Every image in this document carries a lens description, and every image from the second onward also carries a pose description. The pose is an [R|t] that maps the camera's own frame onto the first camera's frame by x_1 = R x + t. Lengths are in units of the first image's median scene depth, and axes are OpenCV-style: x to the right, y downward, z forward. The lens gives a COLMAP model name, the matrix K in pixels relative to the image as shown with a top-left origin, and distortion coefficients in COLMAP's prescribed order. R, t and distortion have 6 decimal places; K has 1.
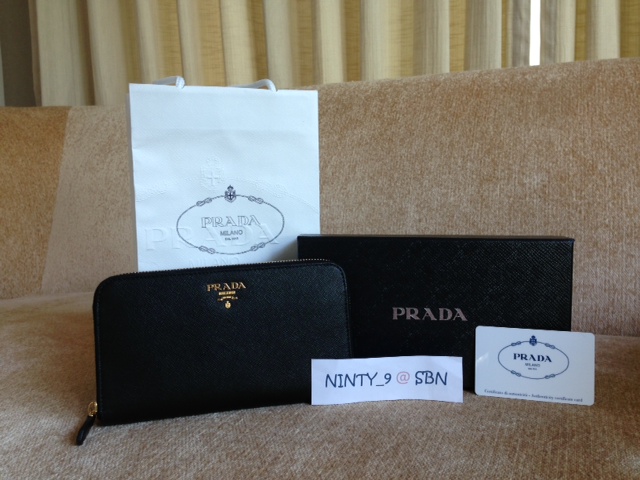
lens RADIAL K [[595.1, 0, 320.0], [0, 595.1, 240.0], [0, 0, 1]] dist [0.133900, -0.288504]
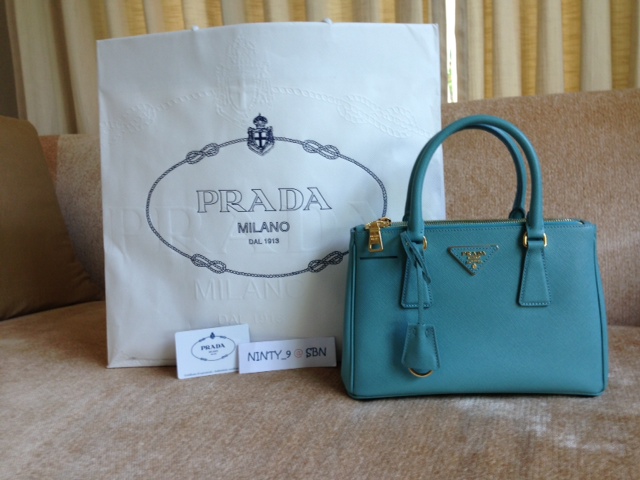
lens RADIAL K [[595.1, 0, 320.0], [0, 595.1, 240.0], [0, 0, 1]] dist [0.133900, -0.288504]
pose [[0.997884, -0.043773, 0.048077, 0.022256], [0.042715, 0.998827, 0.022812, -0.054907], [-0.049019, -0.020710, 0.998583, -0.274912]]
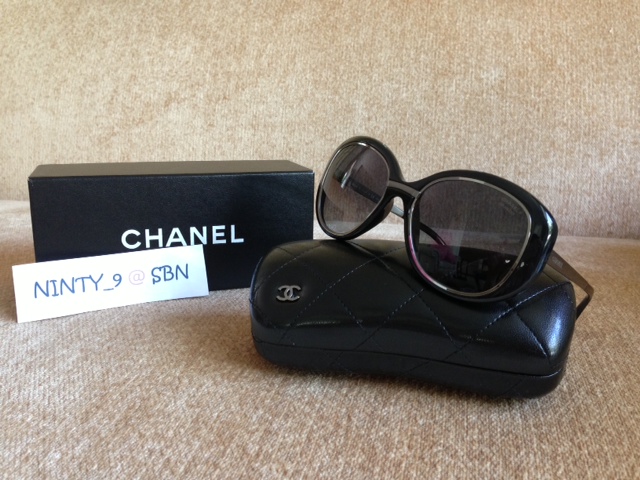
lens RADIAL K [[595.1, 0, 320.0], [0, 595.1, 240.0], [0, 0, 1]] dist [0.133900, -0.288504]
pose [[0.983490, -0.016804, 0.180179, -0.076951], [-0.006545, 0.991725, 0.128216, 0.035176], [-0.180842, -0.127278, 0.975242, 0.103862]]
